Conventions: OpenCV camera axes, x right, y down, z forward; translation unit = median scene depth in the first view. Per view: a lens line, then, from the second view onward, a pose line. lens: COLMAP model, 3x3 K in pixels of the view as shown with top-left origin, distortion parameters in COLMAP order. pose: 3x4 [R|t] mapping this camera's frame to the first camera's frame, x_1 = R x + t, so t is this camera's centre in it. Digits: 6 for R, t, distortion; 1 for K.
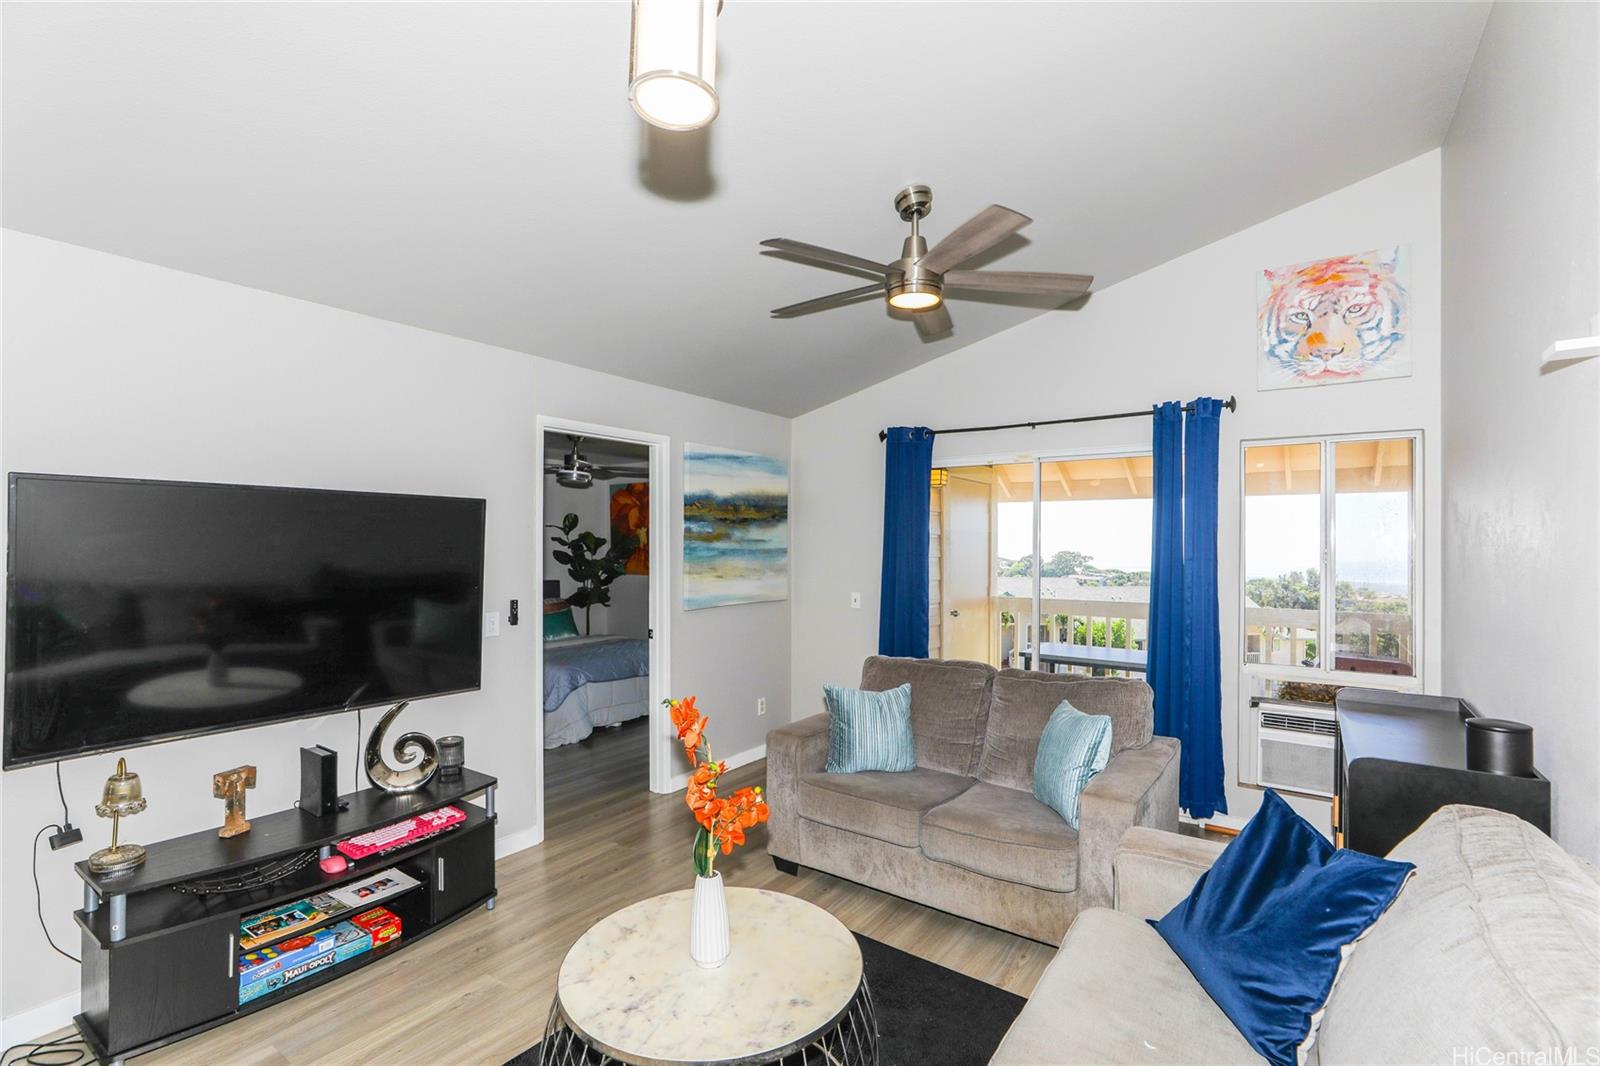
lens RADIAL K [[730.1, 0, 804.9], [0, 730.1, 544.2], [0, 0, 1]] dist [-0.027765, 0.010527]
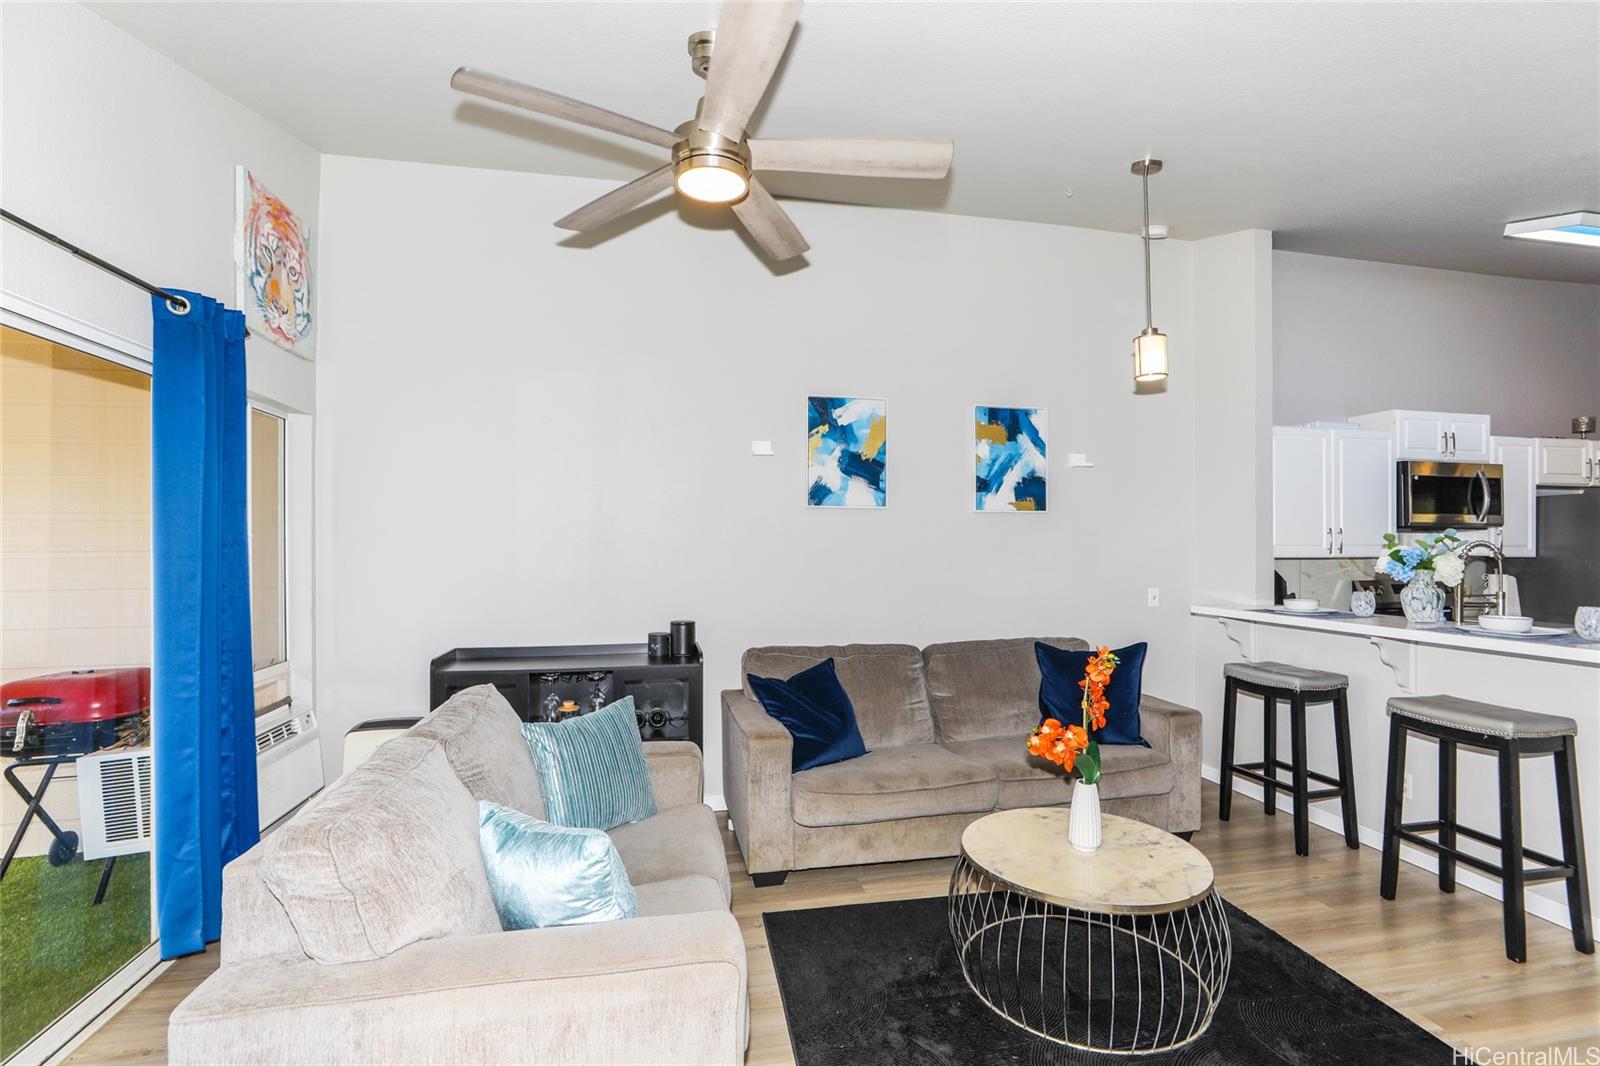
lens RADIAL K [[730.1, 0, 803.5], [0, 730.1, 541.4], [0, 0, 1]] dist [-0.027765, 0.010527]
pose [[-0.724658, -0.003134, 0.689102, -0.520150], [-0.005689, 0.999983, -0.001435, 0.025564], [-0.689085, -0.004960, -0.724663, 1.813517]]
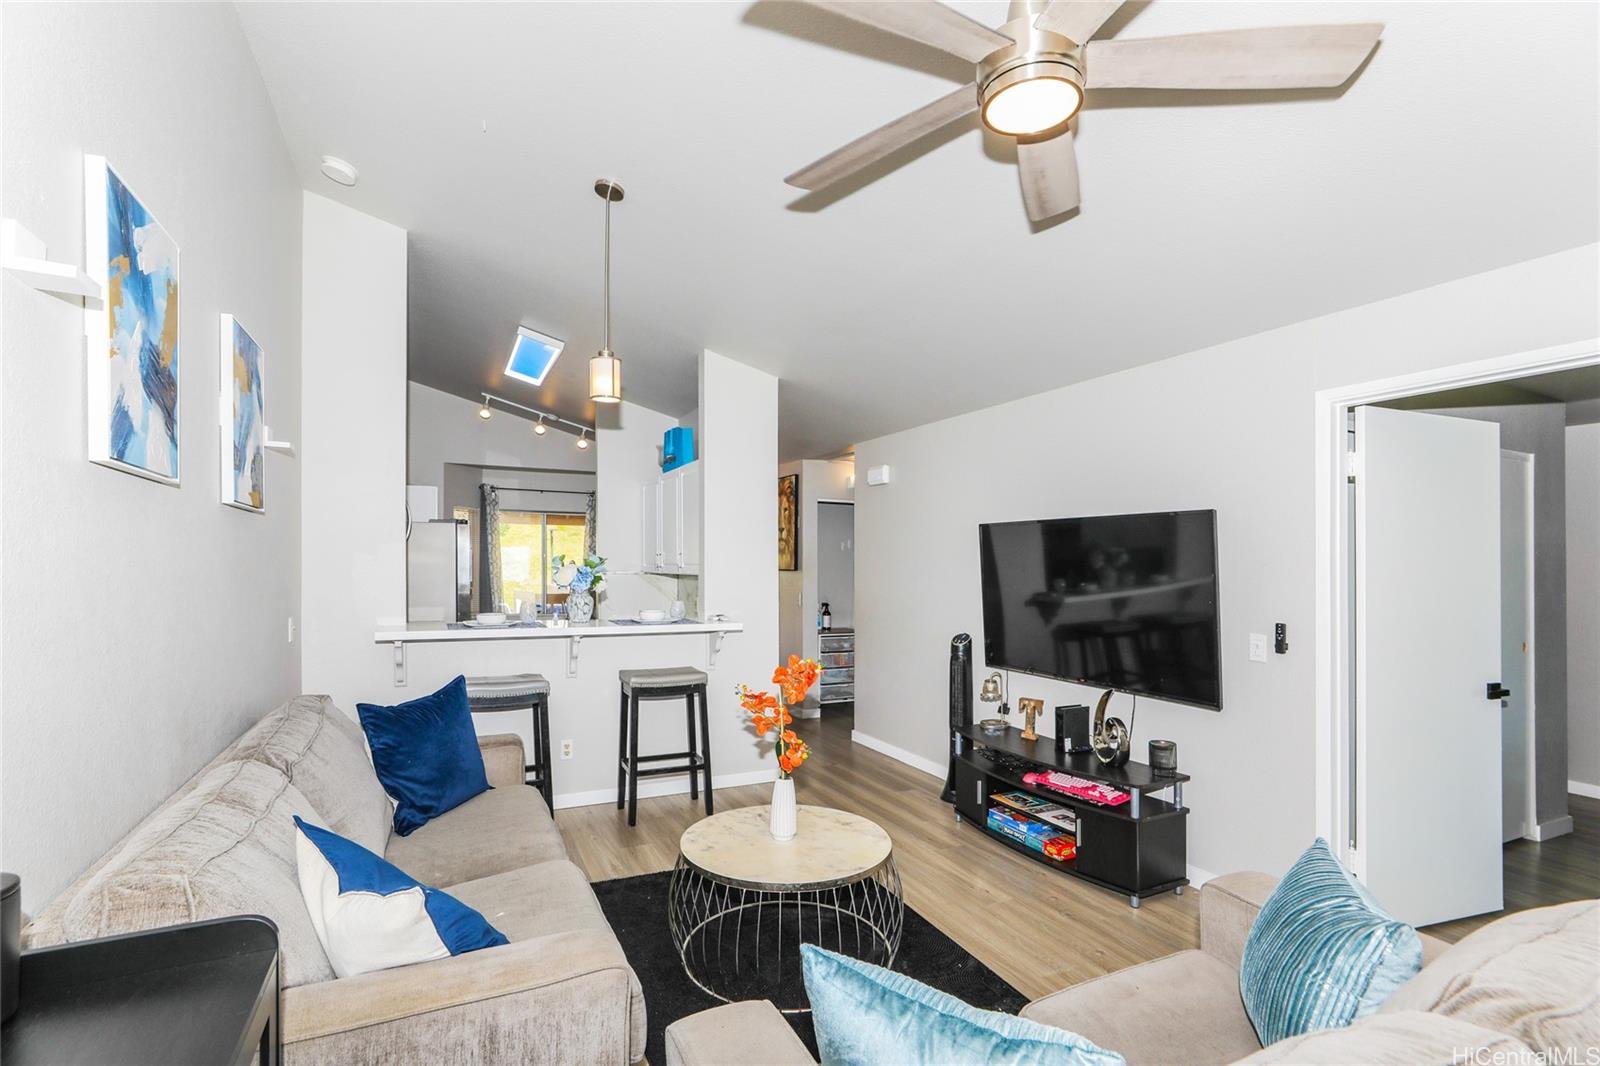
lens RADIAL K [[730.1, 0, 791.5], [0, 730.1, 558.5], [0, 0, 1]] dist [-0.027765, 0.010527]
pose [[-0.503999, -0.016199, -0.863553, 0.905041], [-0.012265, 0.999858, -0.011597, 0.026136], [0.863617, 0.004747, -0.504126, 1.384914]]
